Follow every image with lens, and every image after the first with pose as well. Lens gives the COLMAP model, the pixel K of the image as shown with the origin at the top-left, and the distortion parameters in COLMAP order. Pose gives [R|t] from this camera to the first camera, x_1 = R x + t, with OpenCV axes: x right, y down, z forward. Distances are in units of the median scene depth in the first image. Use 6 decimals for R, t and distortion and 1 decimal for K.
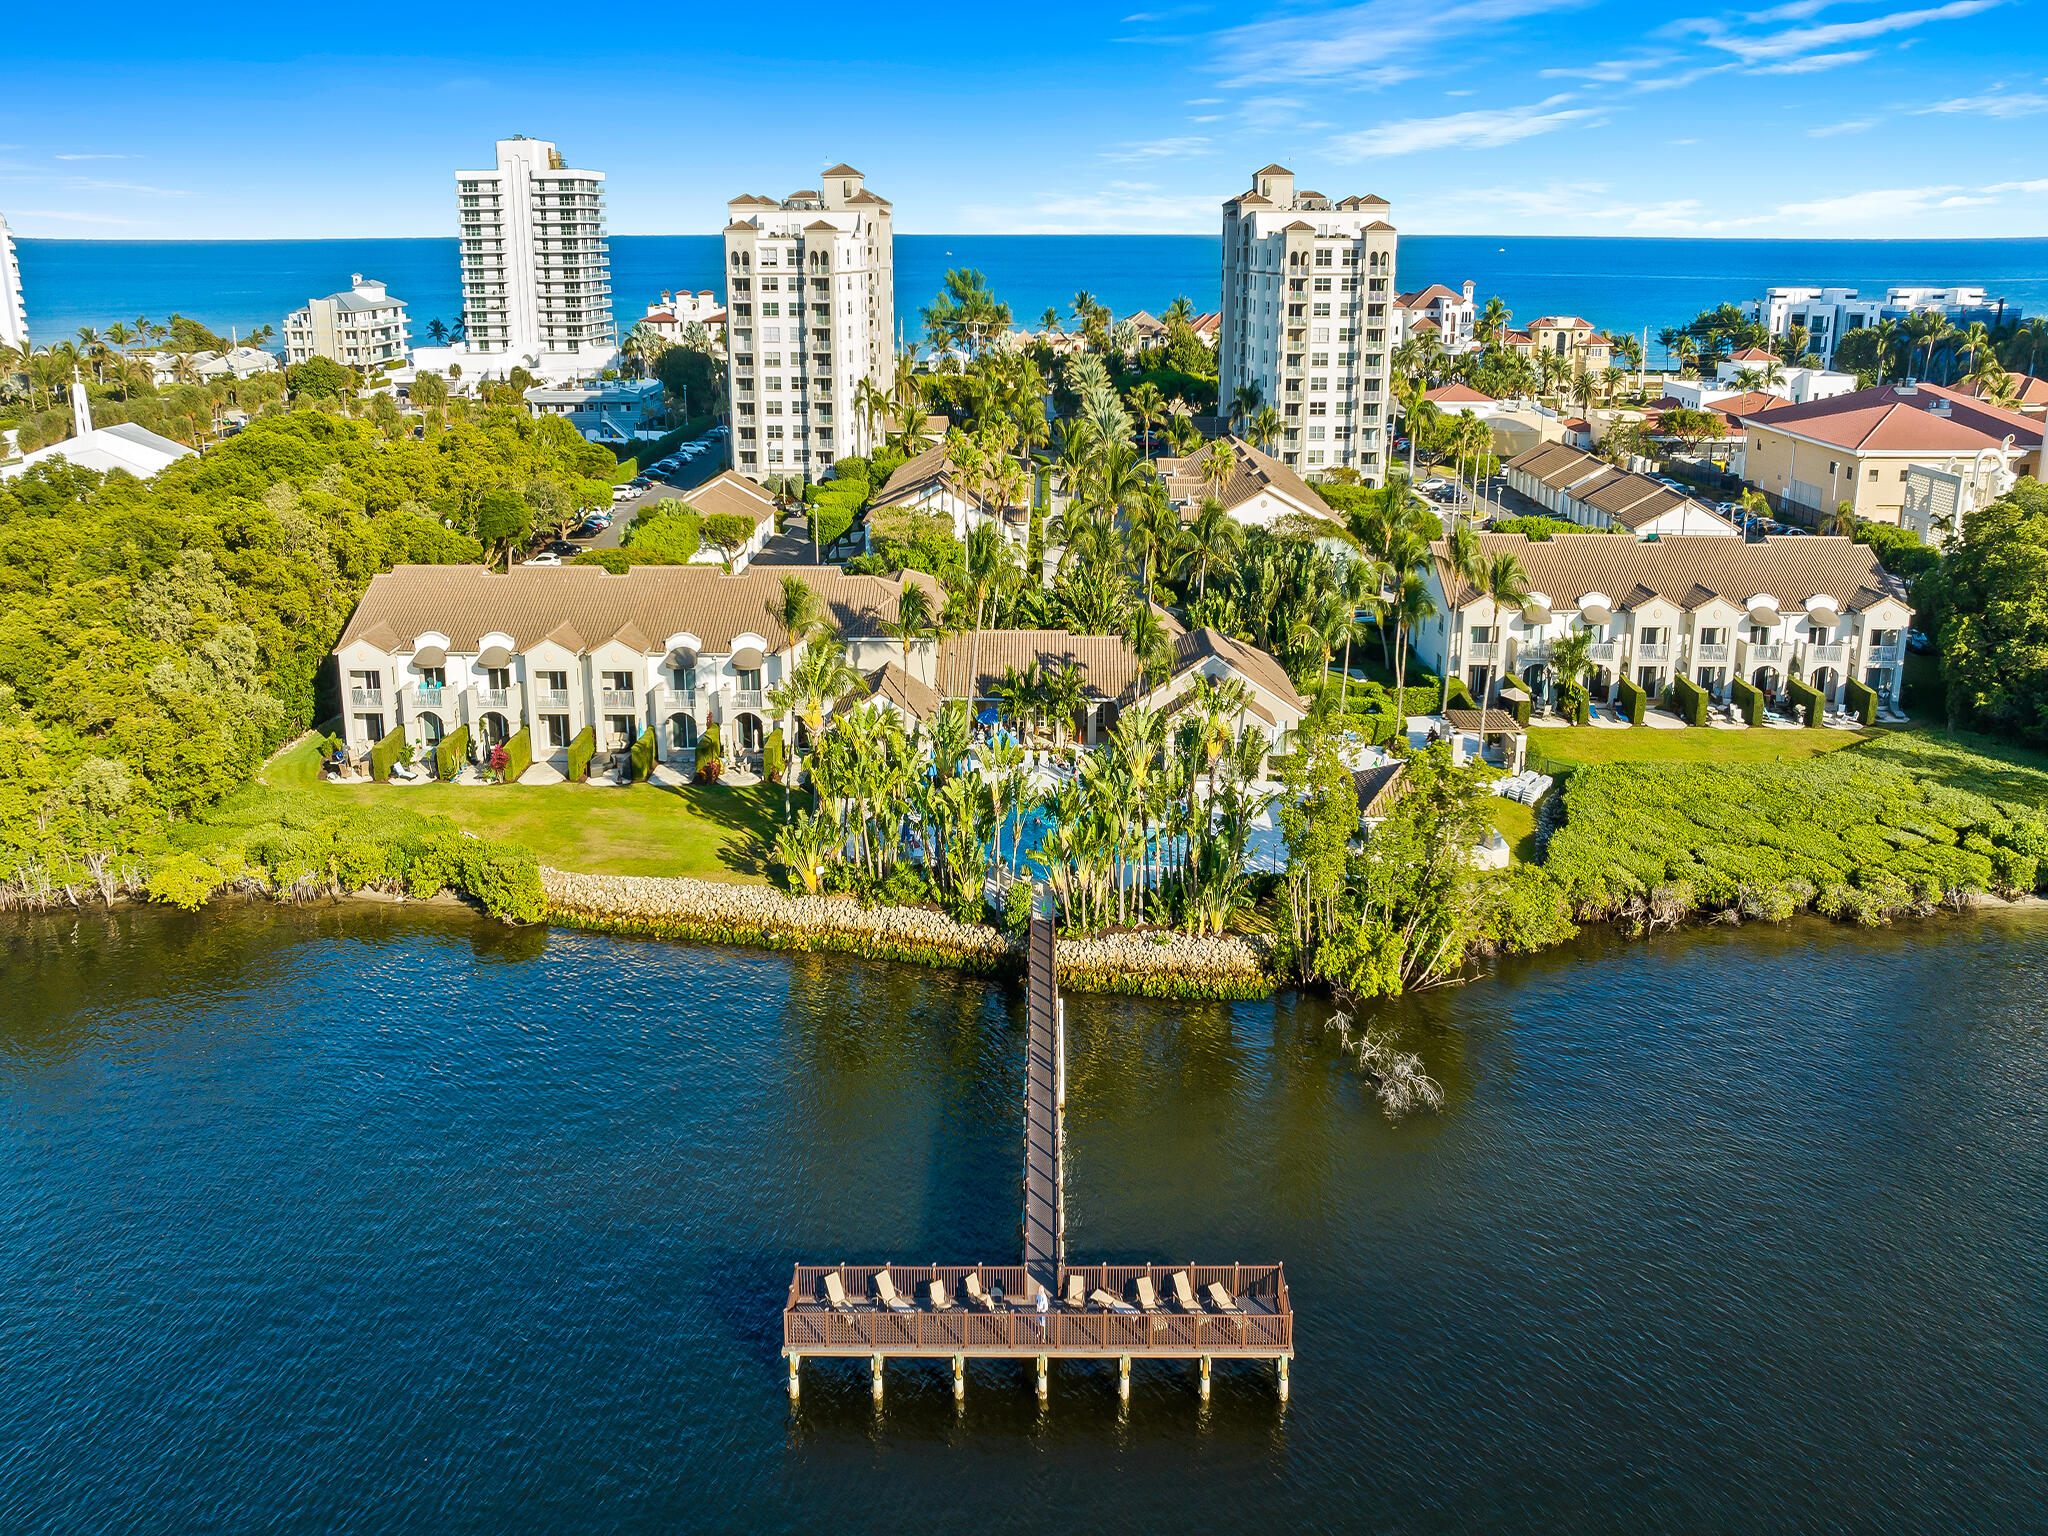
lens RADIAL K [[1452.5, 0, 1024.5], [0, 1452.5, 558.3], [0, 0, 1]] dist [-0.017553, -0.000134]
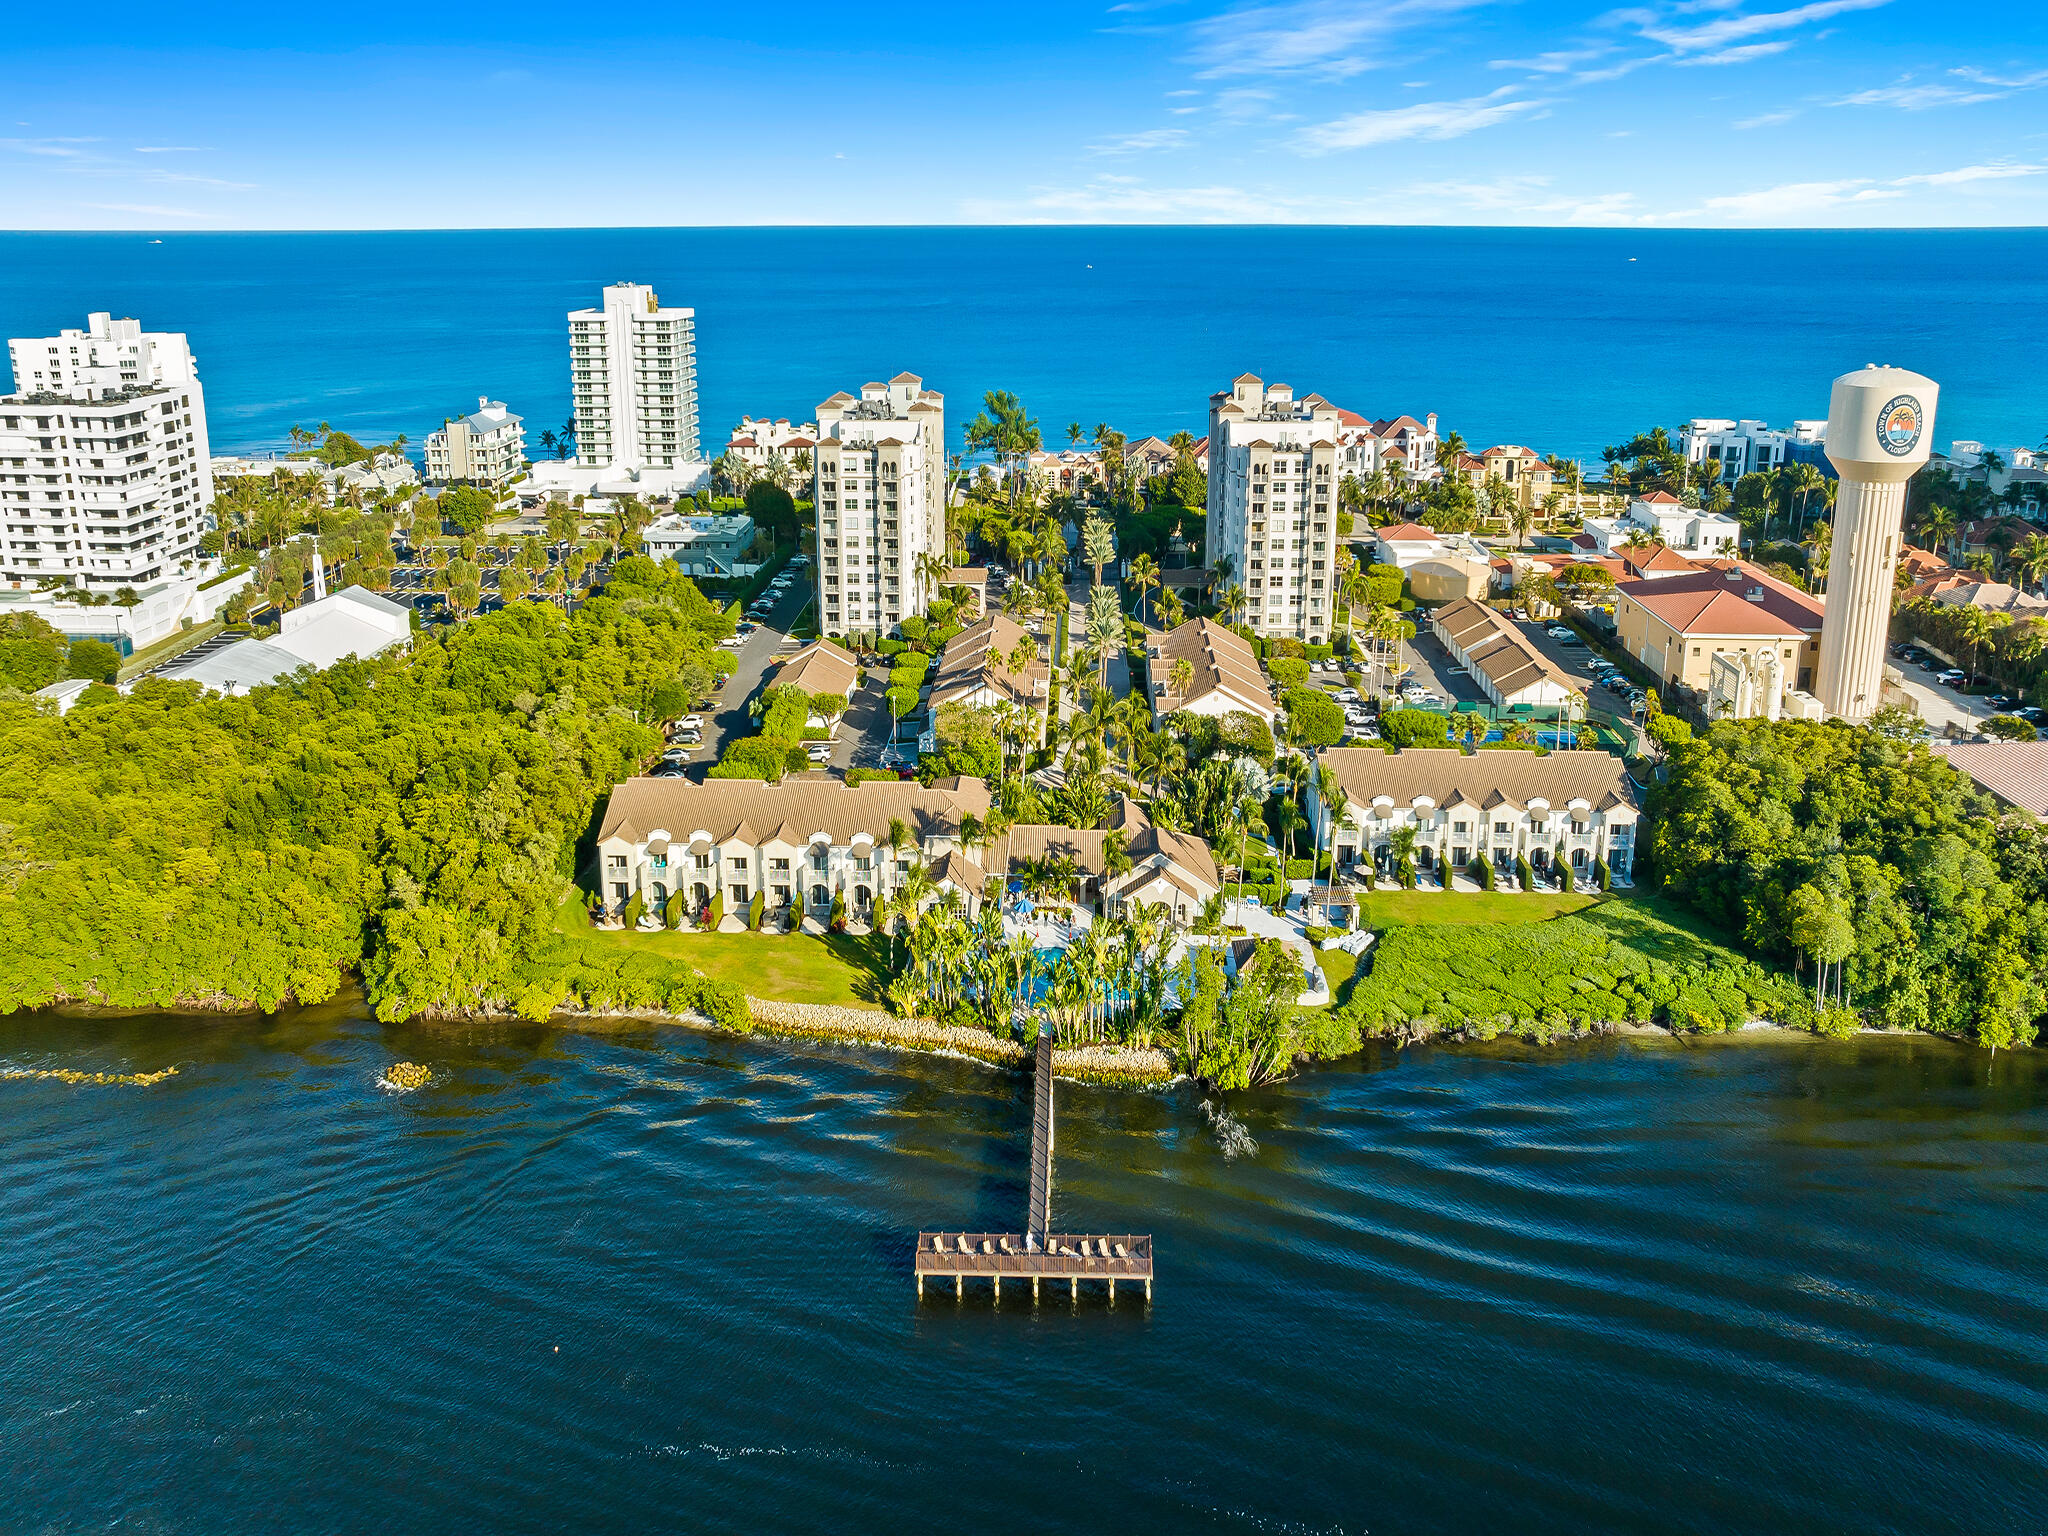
lens RADIAL K [[1452.5, 0, 1019.3], [0, 1452.5, 539.4], [0, 0, 1]] dist [-0.017553, -0.000134]
pose [[0.999587, 0.001561, -0.028682, 0.020746], [-0.001749, 0.999977, -0.006525, -0.229915], [0.028671, 0.006573, 0.999567, -0.502173]]
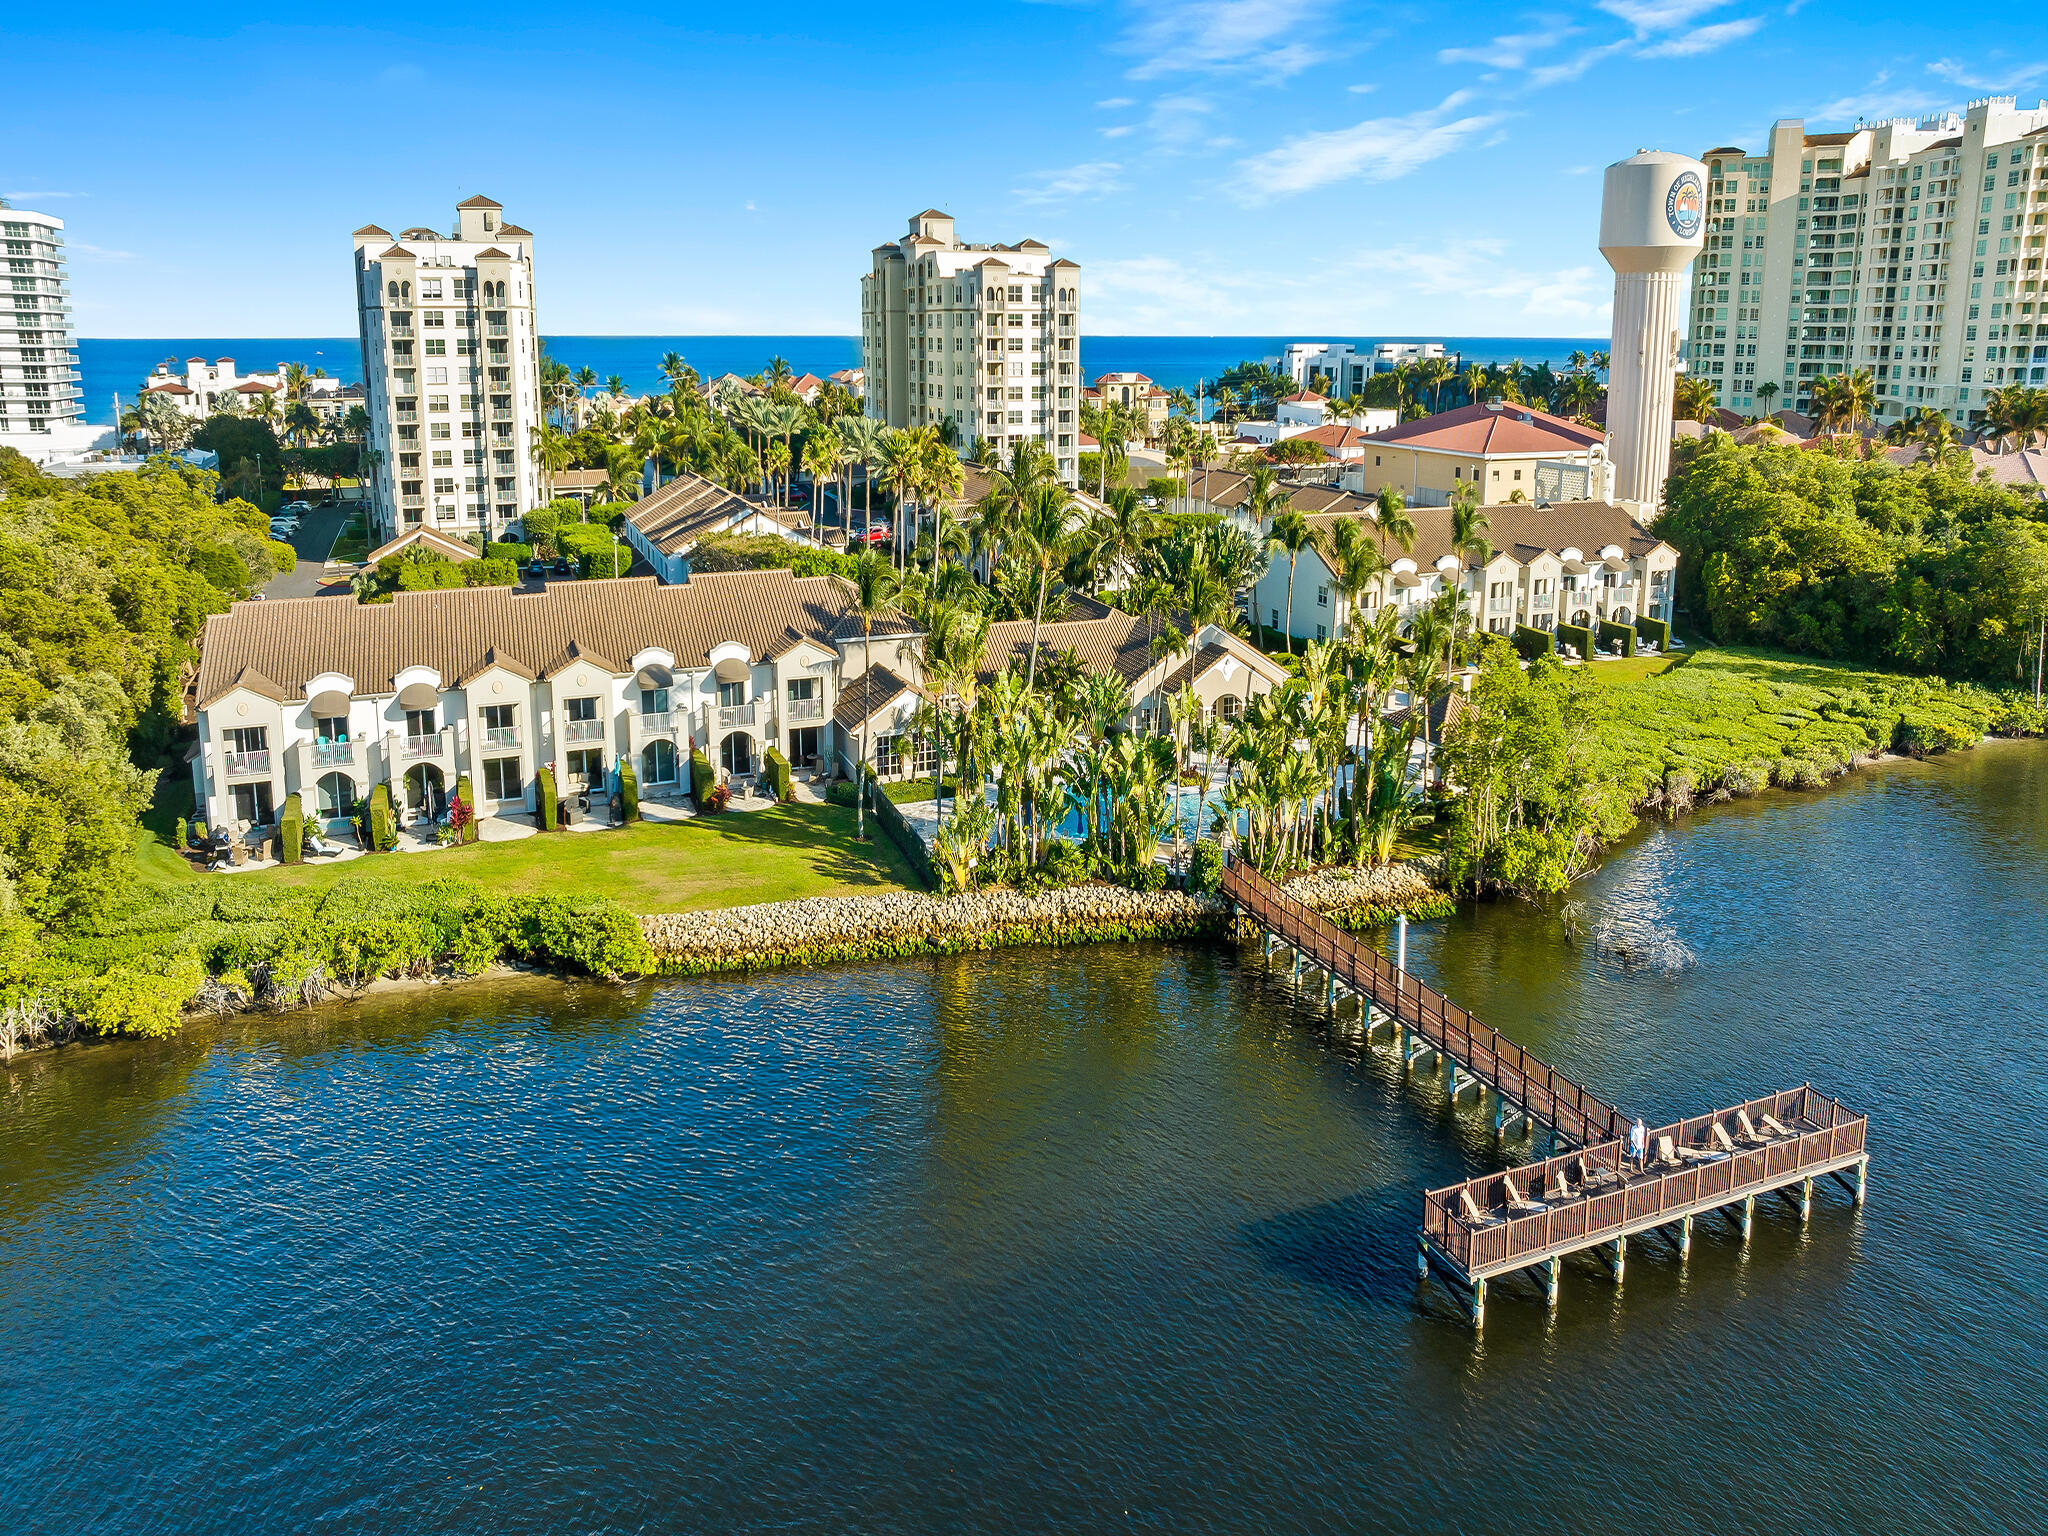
lens RADIAL K [[1452.5, 0, 1021.2], [0, 1452.5, 559.1], [0, 0, 1]] dist [-0.017553, -0.000134]
pose [[0.924765, -0.058199, 0.376061, -0.320526], [0.082972, 0.995297, -0.050004, 0.054505], [-0.371382, 0.077444, 0.925245, 0.102287]]
